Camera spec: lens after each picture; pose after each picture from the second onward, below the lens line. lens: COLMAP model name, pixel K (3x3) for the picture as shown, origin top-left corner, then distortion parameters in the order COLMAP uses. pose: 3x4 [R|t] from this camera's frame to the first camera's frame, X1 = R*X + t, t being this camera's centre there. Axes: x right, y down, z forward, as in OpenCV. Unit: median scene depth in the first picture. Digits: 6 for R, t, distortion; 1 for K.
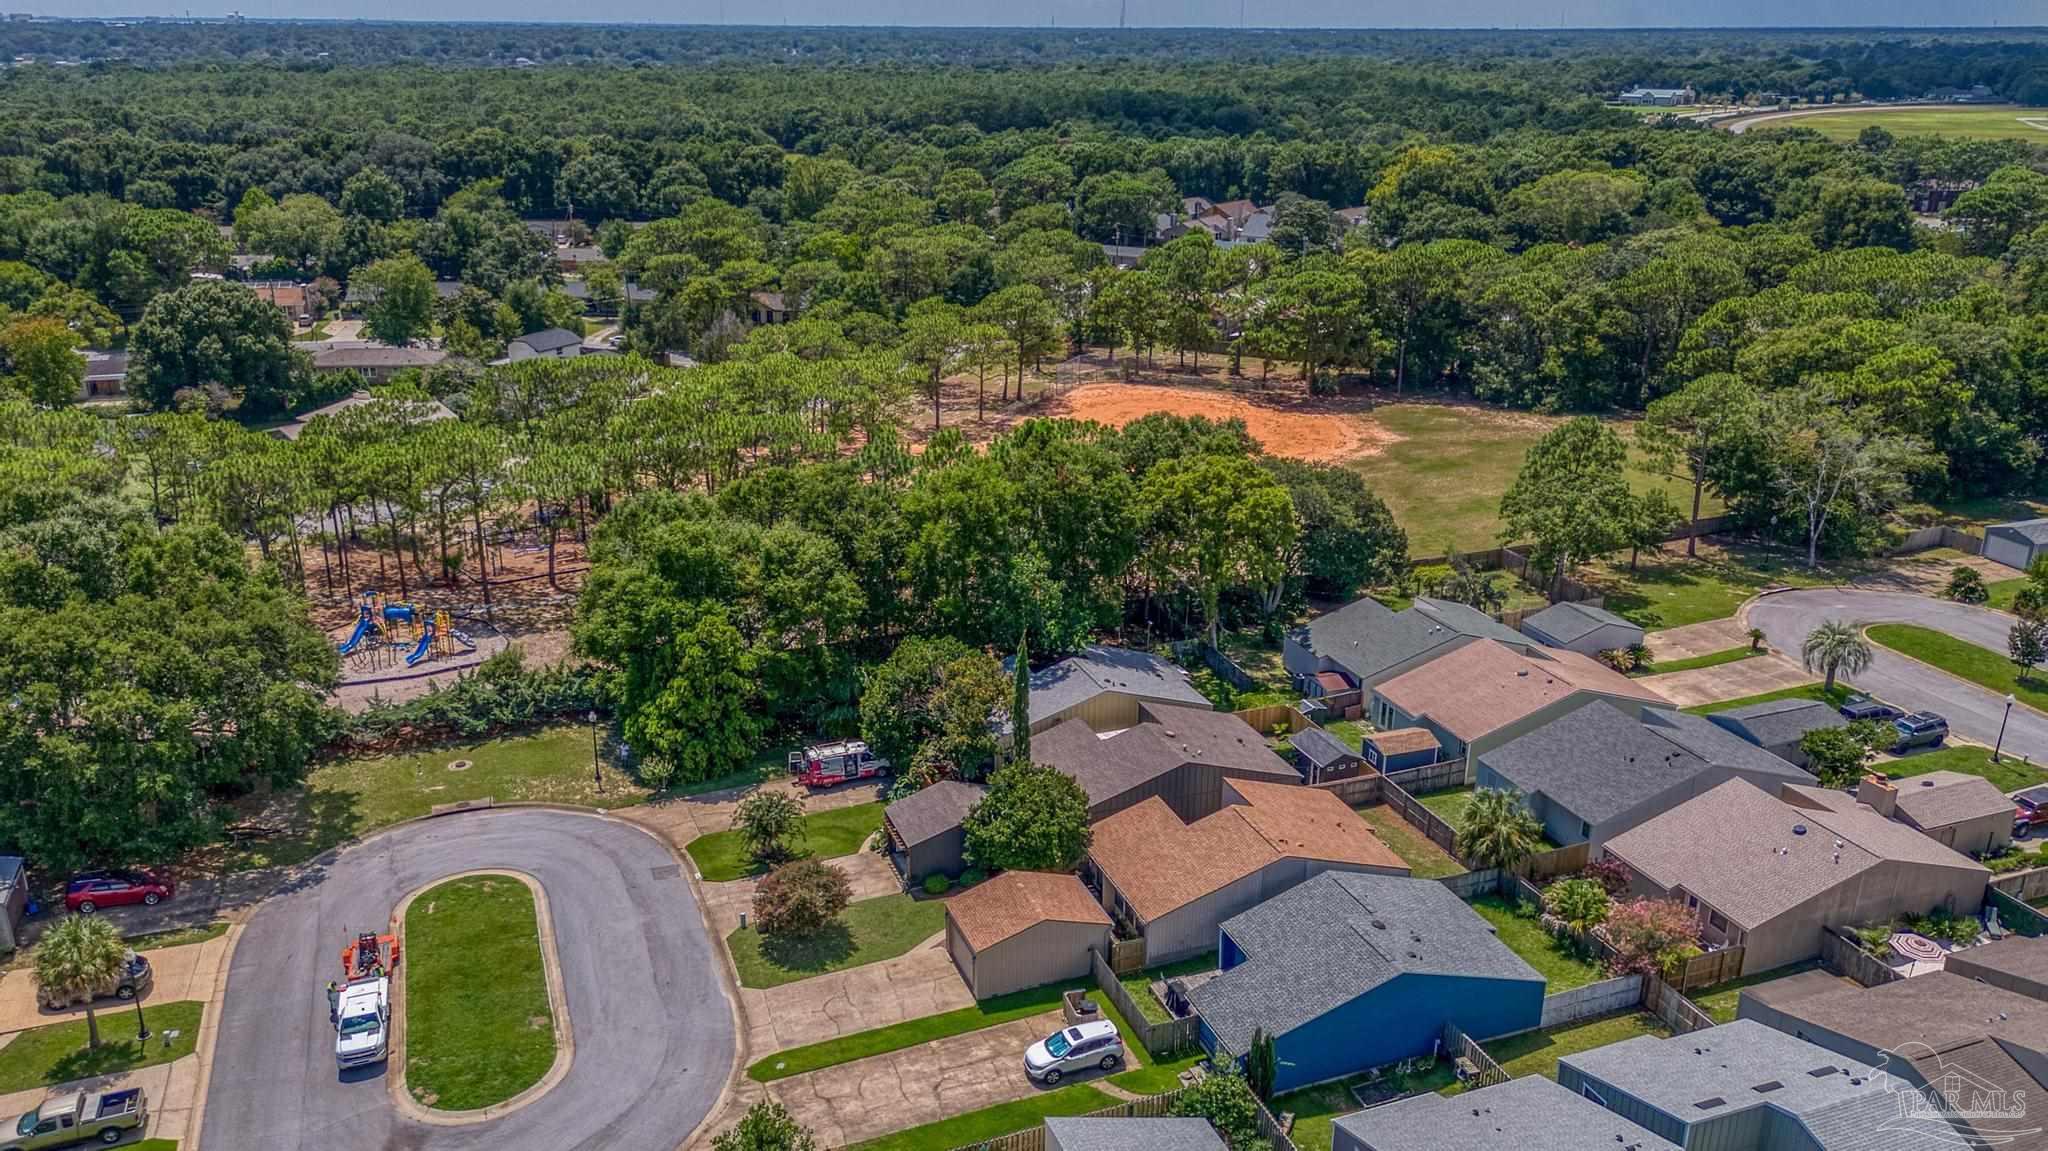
lens RADIAL K [[1519.9, 0, 1024.2], [0, 1519.9, 620.7], [0, 0, 1]] dist [0.069980, -0.056866]
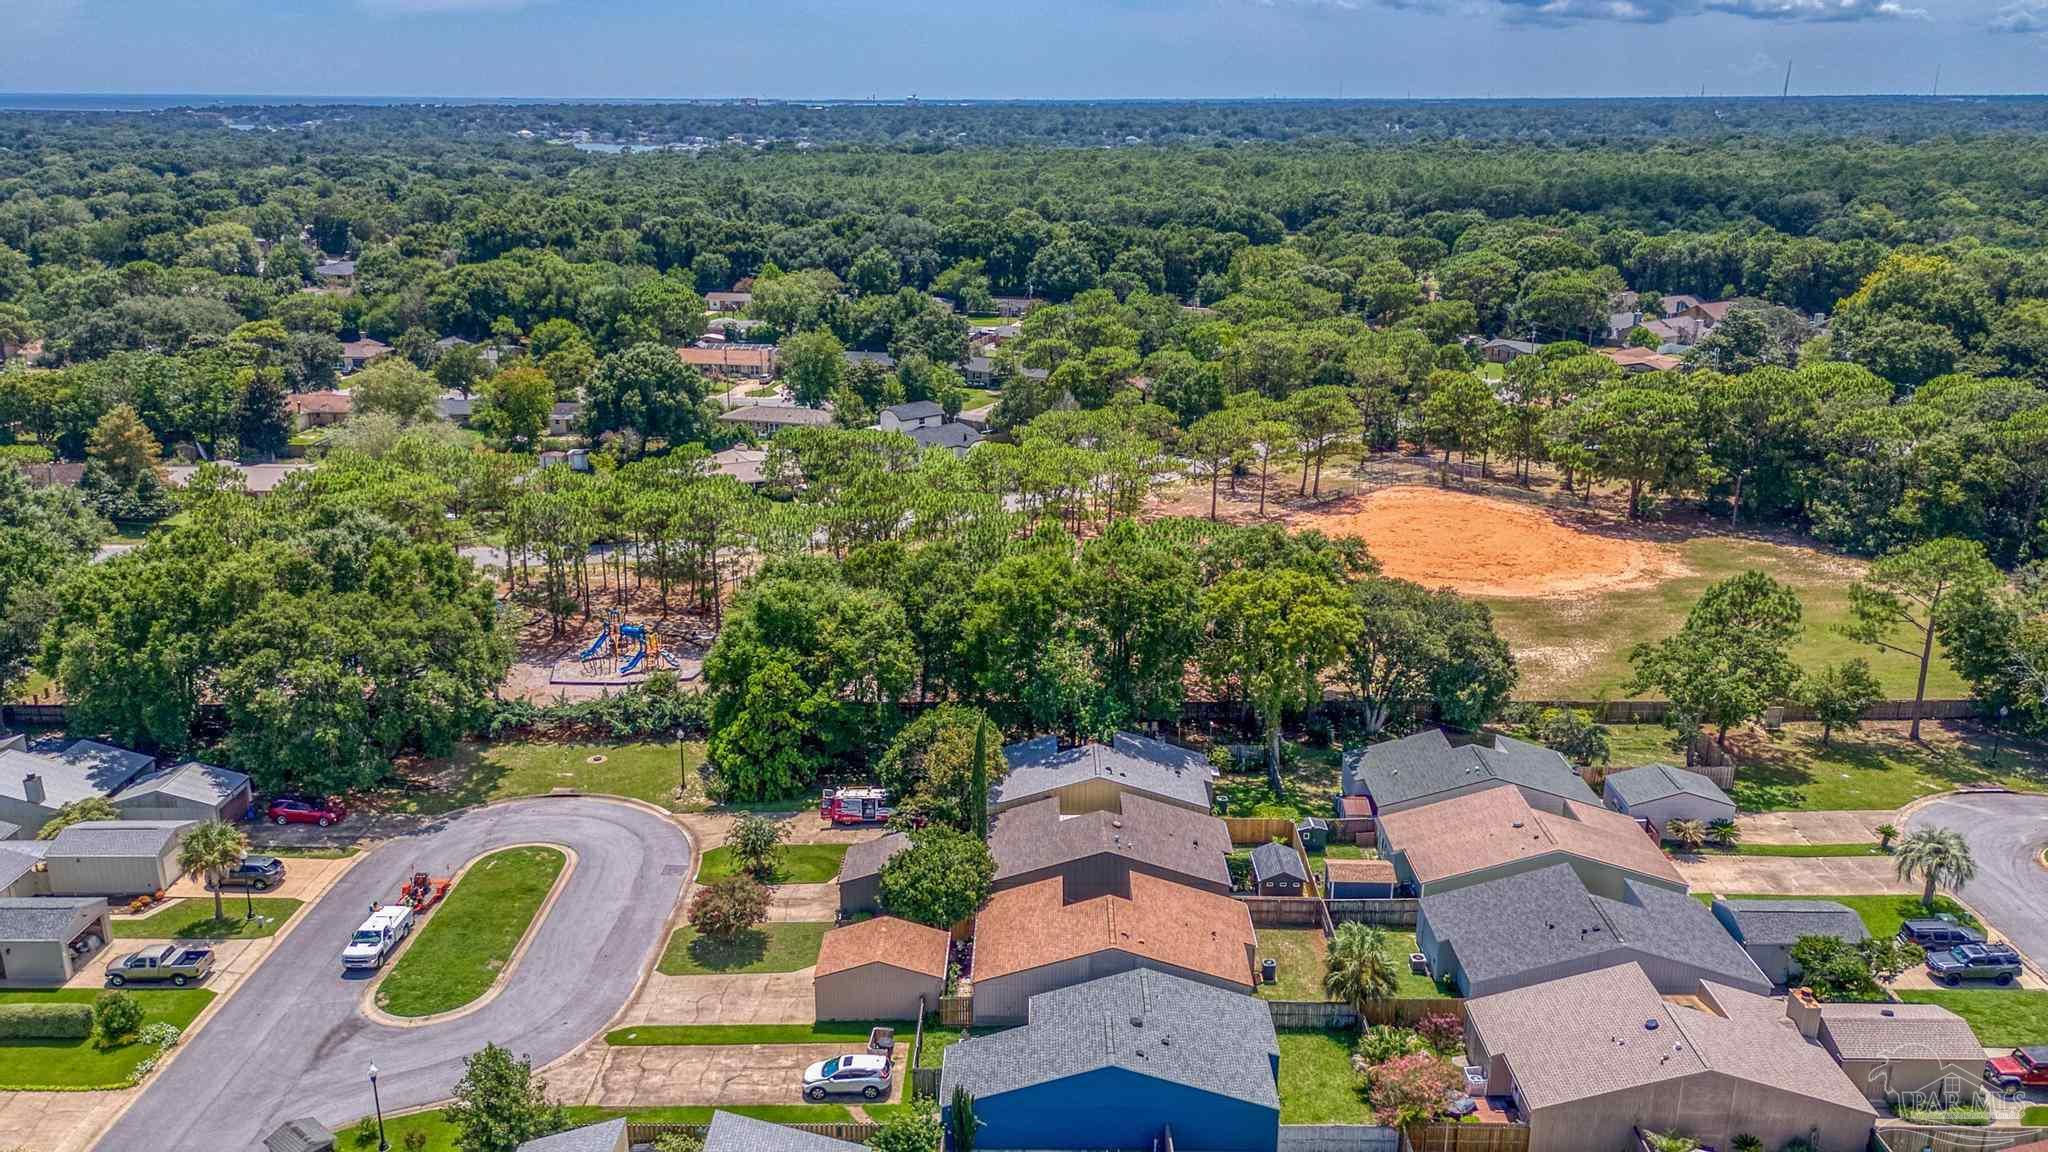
lens RADIAL K [[1527.3, 0, 1021.0], [0, 1527.3, 627.6], [0, 0, 1]] dist [0.090383, -0.098740]
pose [[0.930189, 0.115900, -0.348303, 0.339929], [-0.130135, 0.991339, -0.017669, -0.029992], [0.343239, 0.061762, 0.937215, -0.031883]]
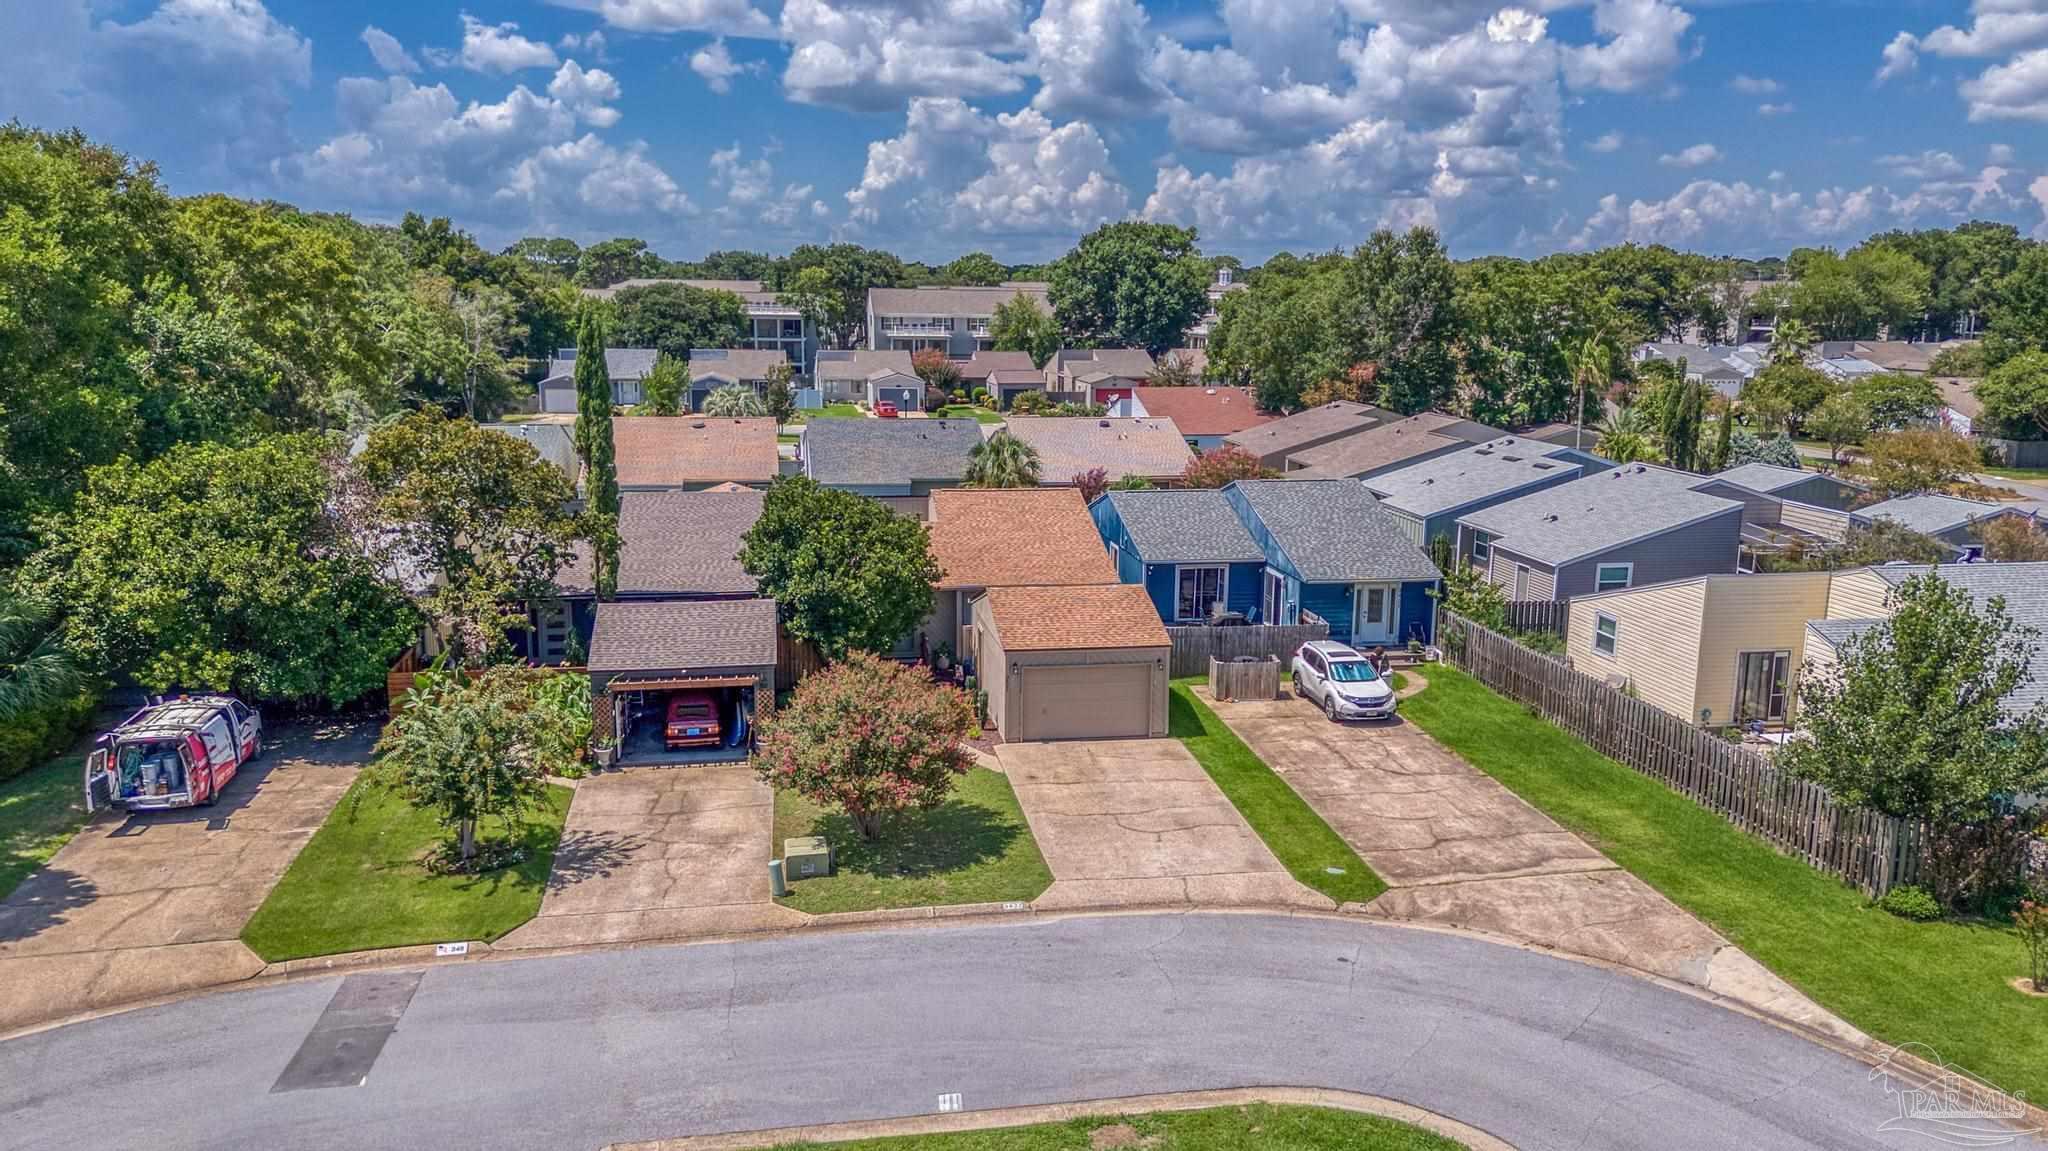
lens RADIAL K [[1519.9, 0, 1024.2], [0, 1519.9, 620.7], [0, 0, 1]] dist [0.069980, -0.056866]
pose [[0.196462, -0.212059, 0.957305, -0.422797], [0.344224, 0.929107, 0.135169, 0.077100], [-0.918103, 0.302971, 0.255530, 0.630064]]
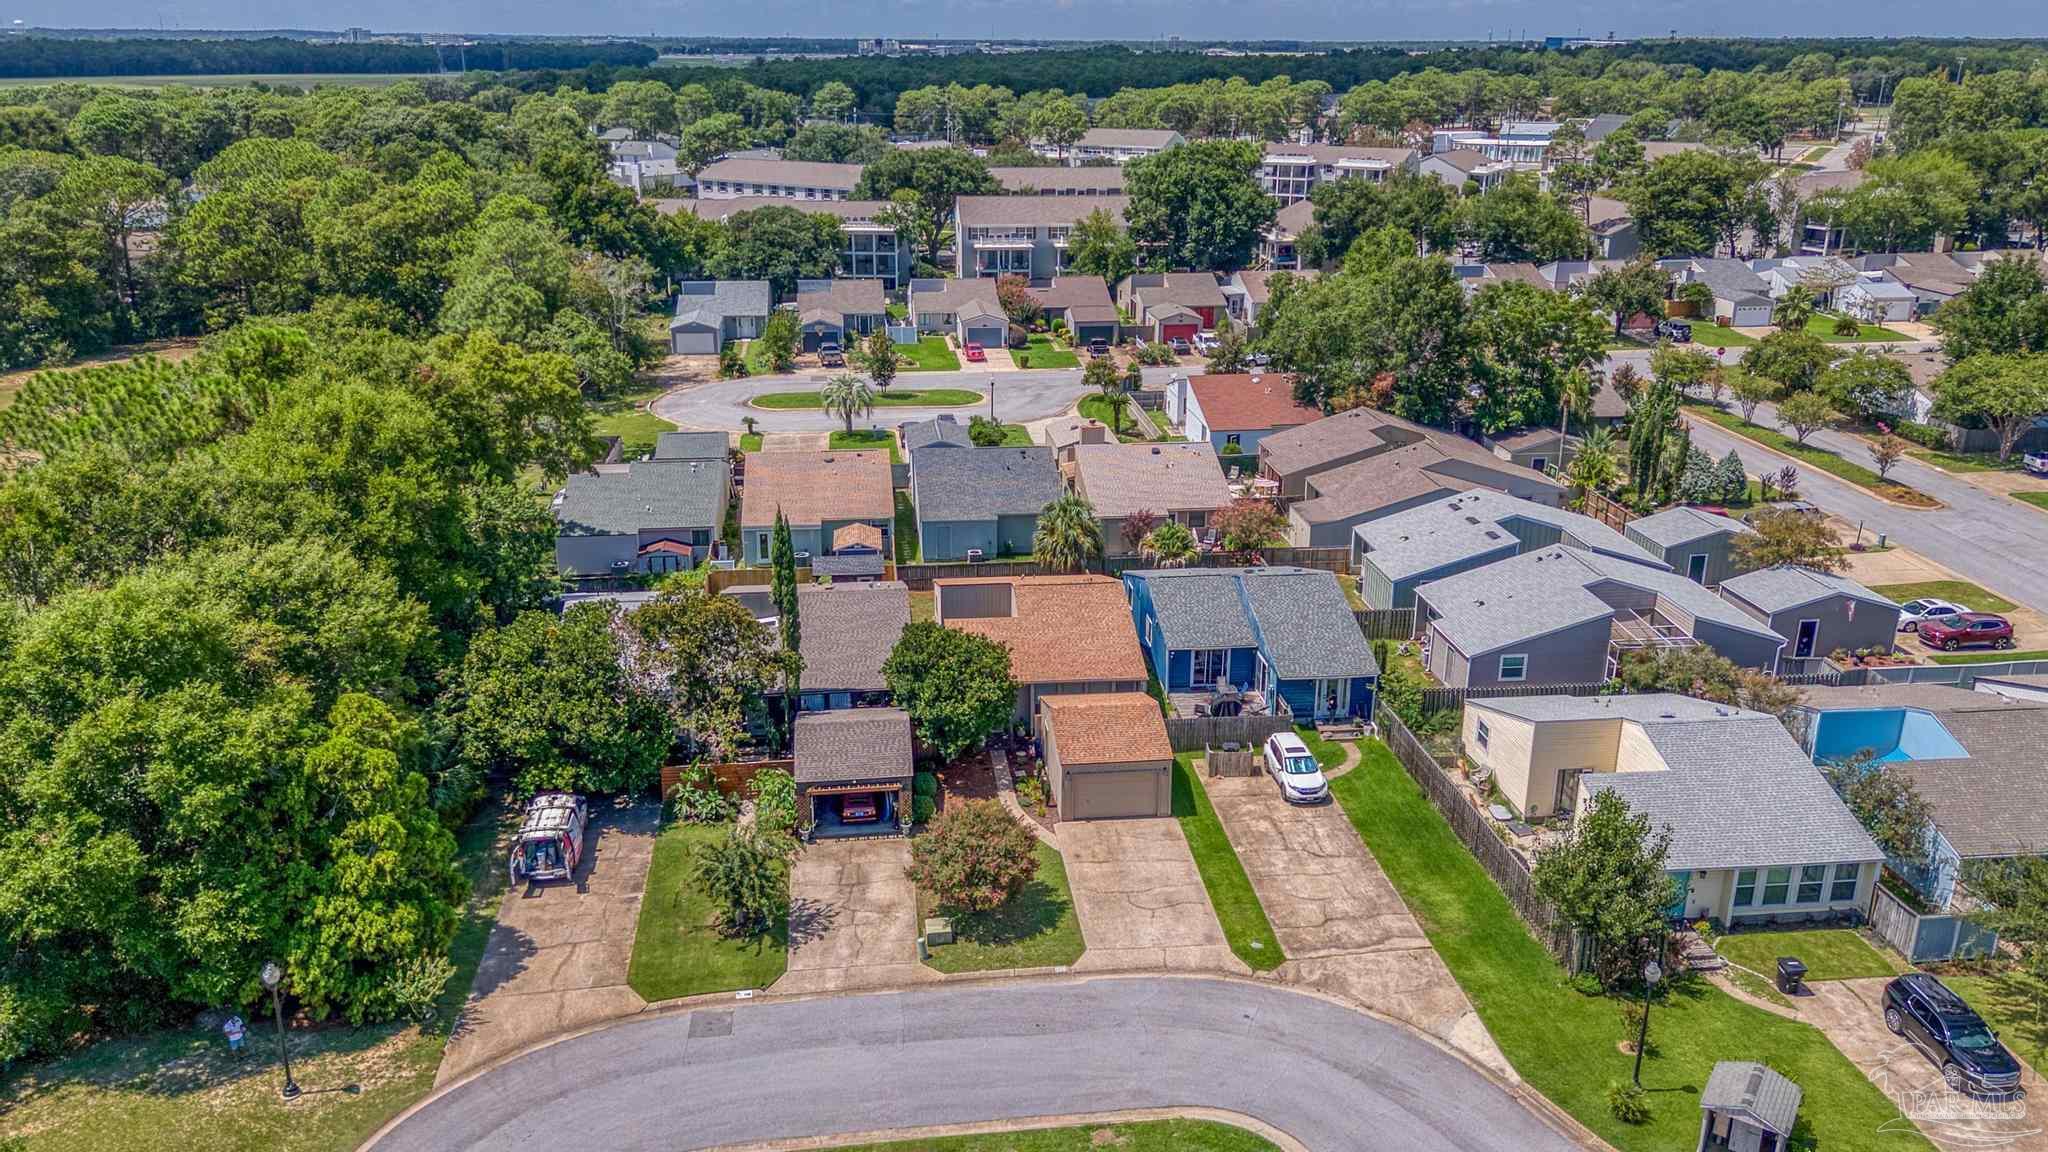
lens RADIAL K [[1545.1, 0, 1020.0], [0, 1545.1, 630.9], [0, 0, 1]] dist [0.072926, -0.065277]
pose [[0.251762, -0.348513, 0.902859, -0.587357], [0.347858, 0.903150, 0.251625, -0.074620], [-0.903112, 0.250717, 0.348612, 0.524447]]
